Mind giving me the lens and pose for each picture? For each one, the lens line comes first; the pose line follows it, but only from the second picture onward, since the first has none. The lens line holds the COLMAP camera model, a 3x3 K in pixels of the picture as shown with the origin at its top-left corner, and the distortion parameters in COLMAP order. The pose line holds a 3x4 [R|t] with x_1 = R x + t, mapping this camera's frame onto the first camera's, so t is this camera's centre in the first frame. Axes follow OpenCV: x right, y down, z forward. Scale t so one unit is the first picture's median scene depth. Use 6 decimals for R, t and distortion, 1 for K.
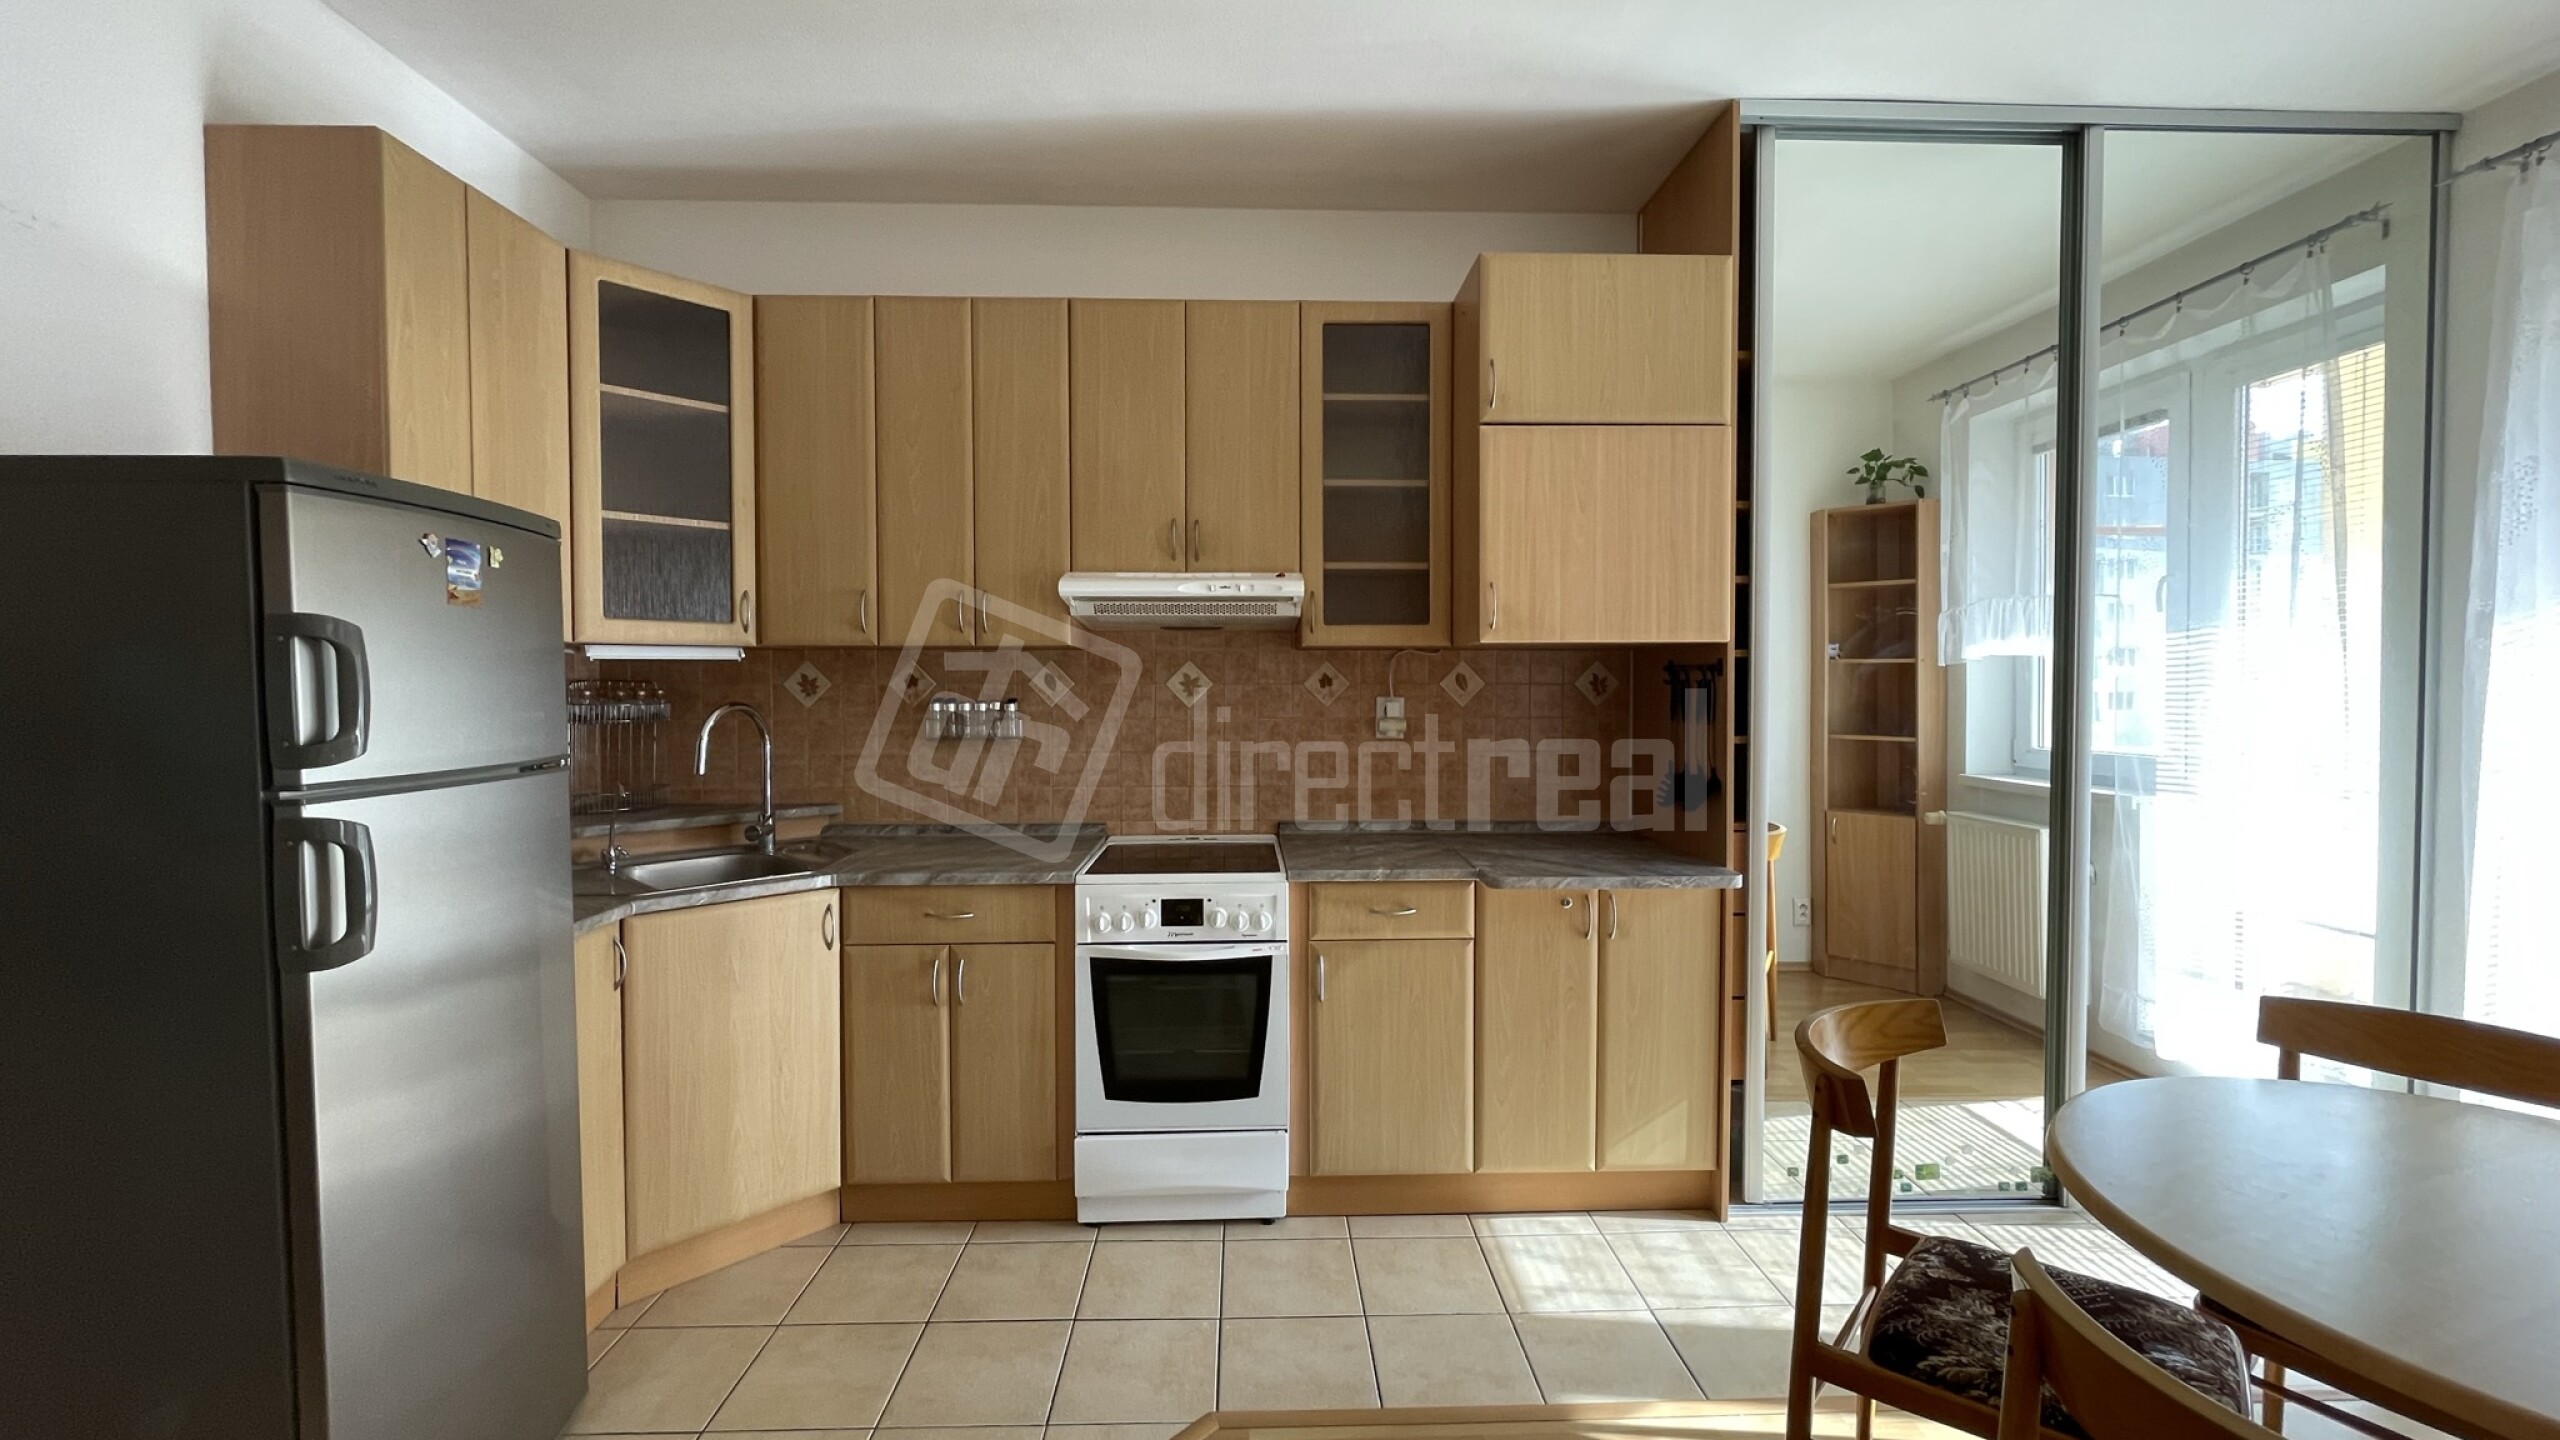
lens RADIAL K [[1029.3, 0, 1292.4], [0, 1029.3, 713.4], [0, 0, 1]] dist [0.000295, 0.000088]
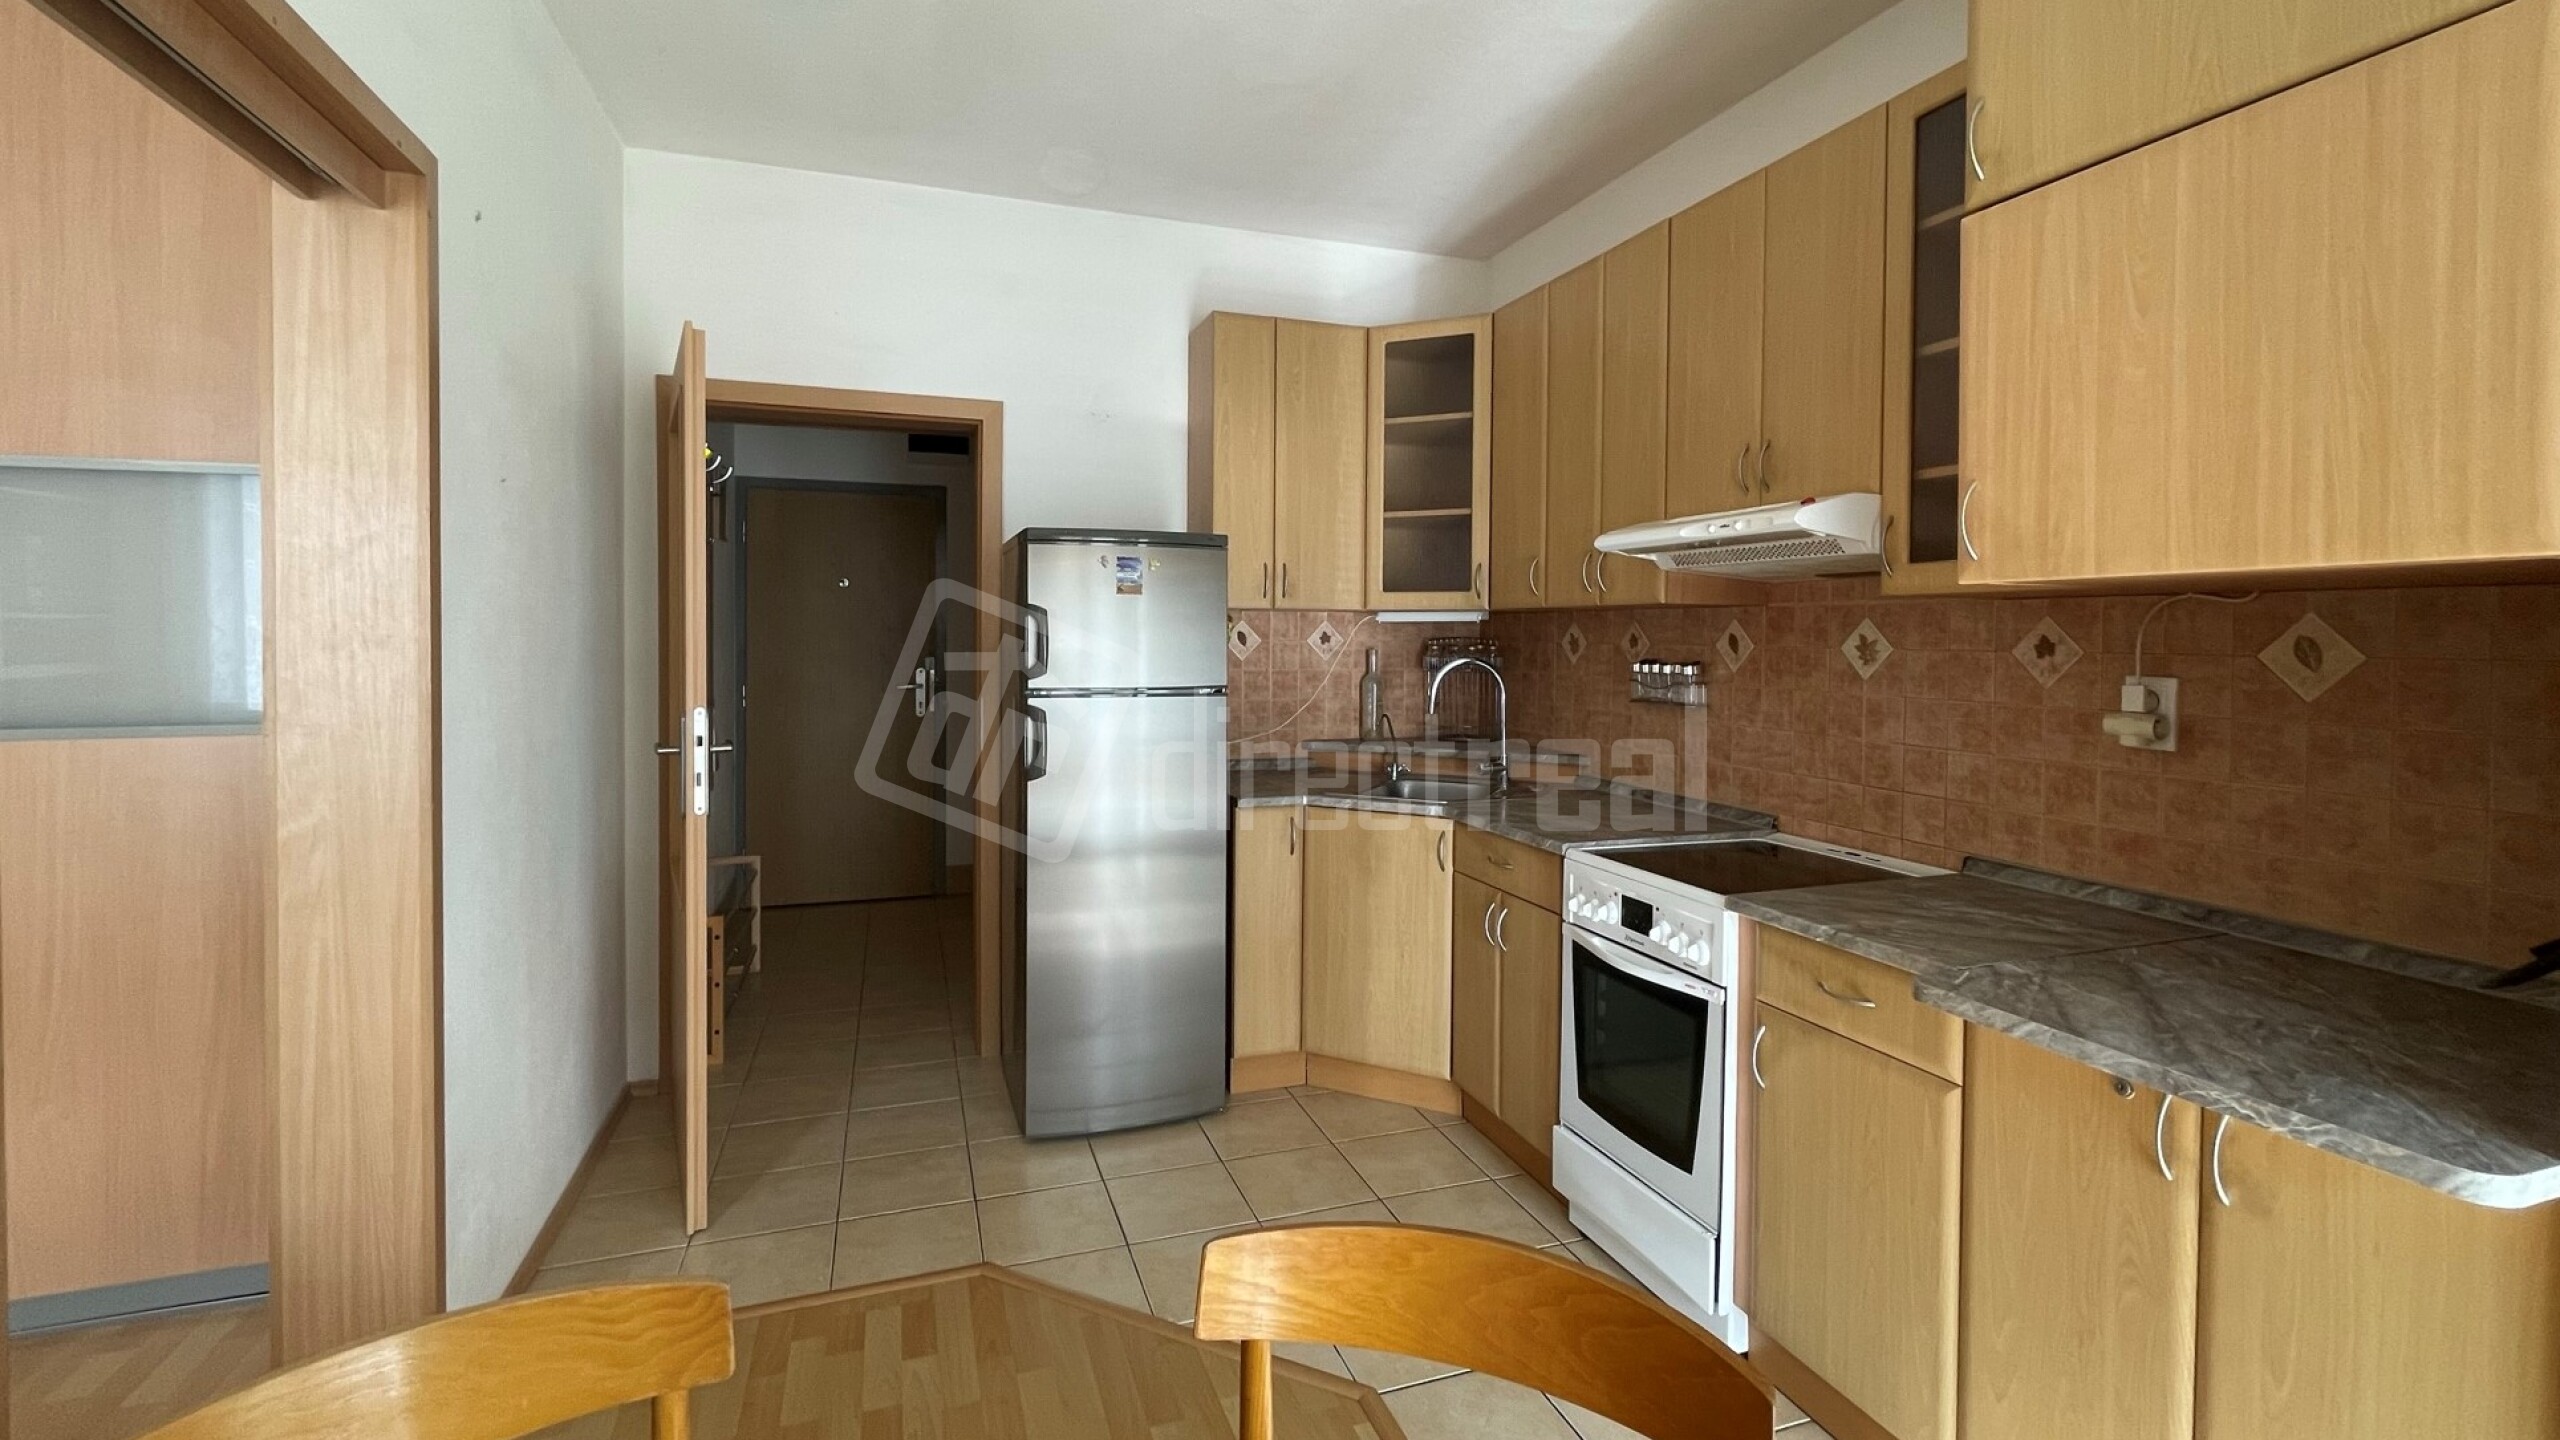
lens RADIAL K [[1093.1, 0, 1283.5], [0, 1093.1, 655.9], [0, 0, 1]] dist [0.000452, 0.000158]
pose [[0.307841, 0.022301, -0.951176, 0.645032], [-0.038559, 0.999196, 0.010947, -0.019198], [0.950656, 0.033306, 0.308454, 0.428506]]
